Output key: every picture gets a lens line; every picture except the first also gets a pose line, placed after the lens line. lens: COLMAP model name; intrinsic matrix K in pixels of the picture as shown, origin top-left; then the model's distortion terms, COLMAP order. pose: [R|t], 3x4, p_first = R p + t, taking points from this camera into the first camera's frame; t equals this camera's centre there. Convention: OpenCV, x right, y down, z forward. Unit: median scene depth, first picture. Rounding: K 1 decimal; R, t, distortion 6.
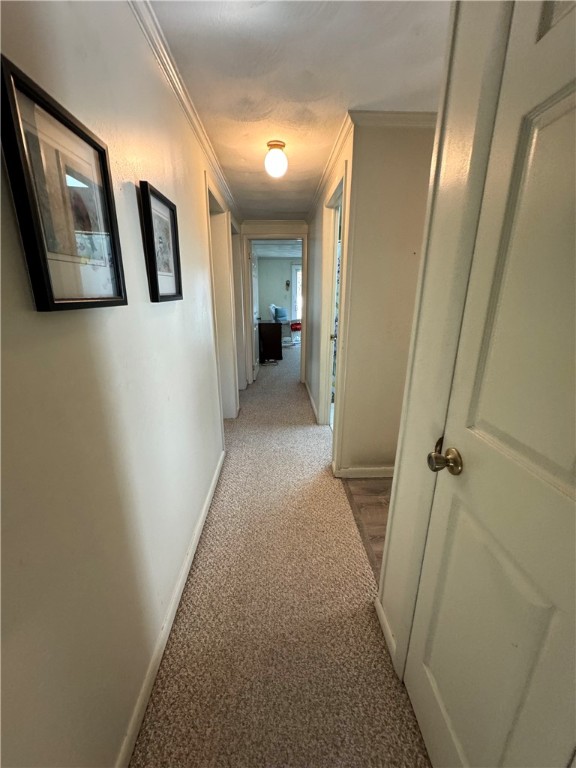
lens RADIAL K [[304.3, 0, 288.0], [0, 304.3, 384.0], [0, 0, 1]] dist [-0.001656, 0.000161]
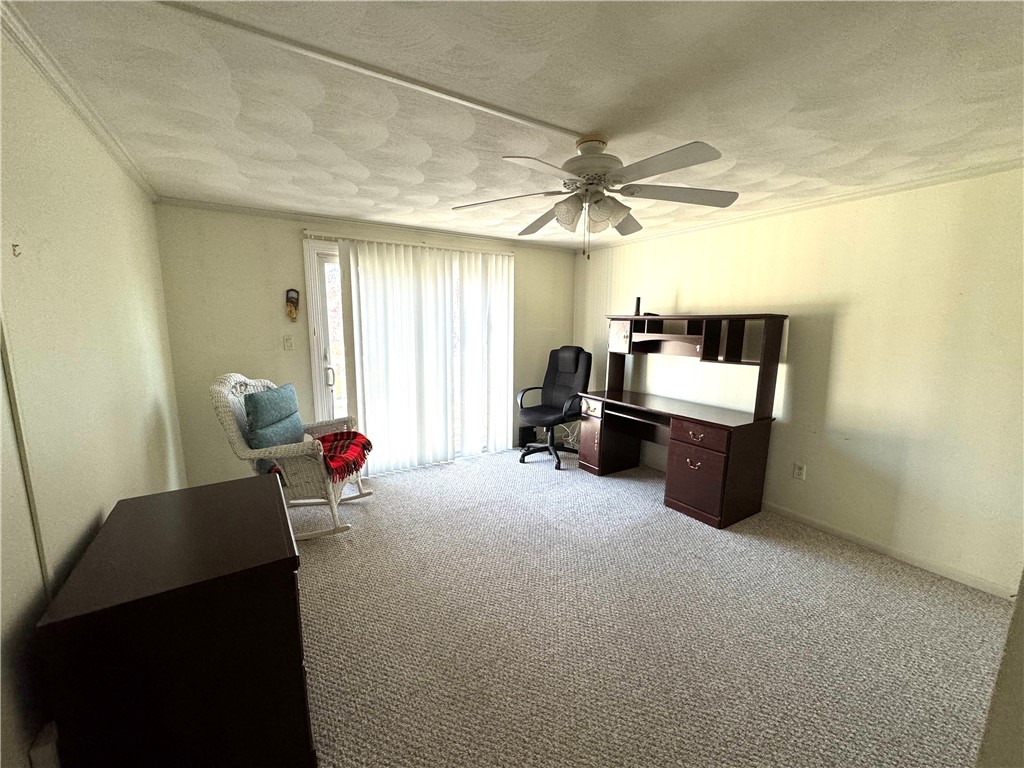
lens RADIAL K [[405.7, 0, 512.0], [0, 405.7, 384.0], [0, 0, 1]] dist [-0.001656, 0.000161]
pose [[0.865816, -0.069243, 0.495548, -0.016766], [0.136178, 0.985603, -0.100210, -0.185512], [-0.481475, 0.154246, 0.862781, 0.586207]]
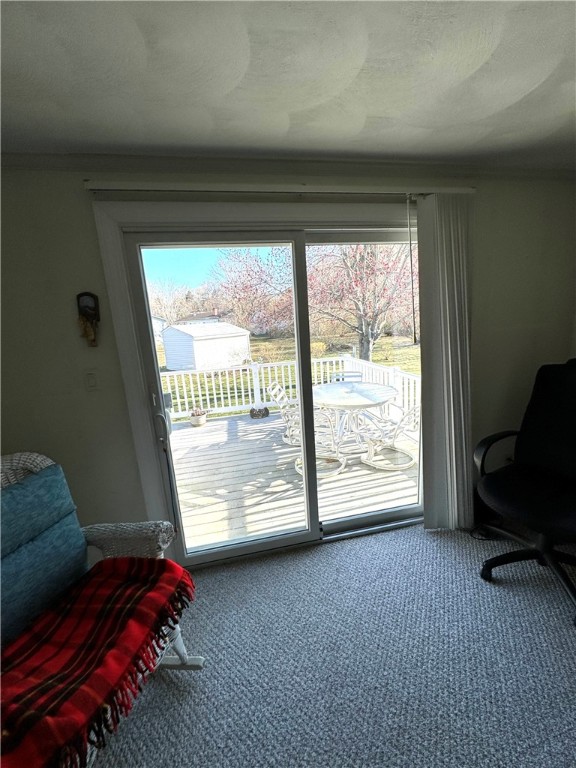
lens RADIAL K [[304.3, 0, 288.0], [0, 304.3, 384.0], [0, 0, 1]] dist [-0.001656, 0.000161]
pose [[0.985292, -0.093362, 0.143118, 0.087557], [0.106838, 0.990235, -0.089552, -0.263800], [-0.133360, 0.103525, 0.985646, 0.830729]]
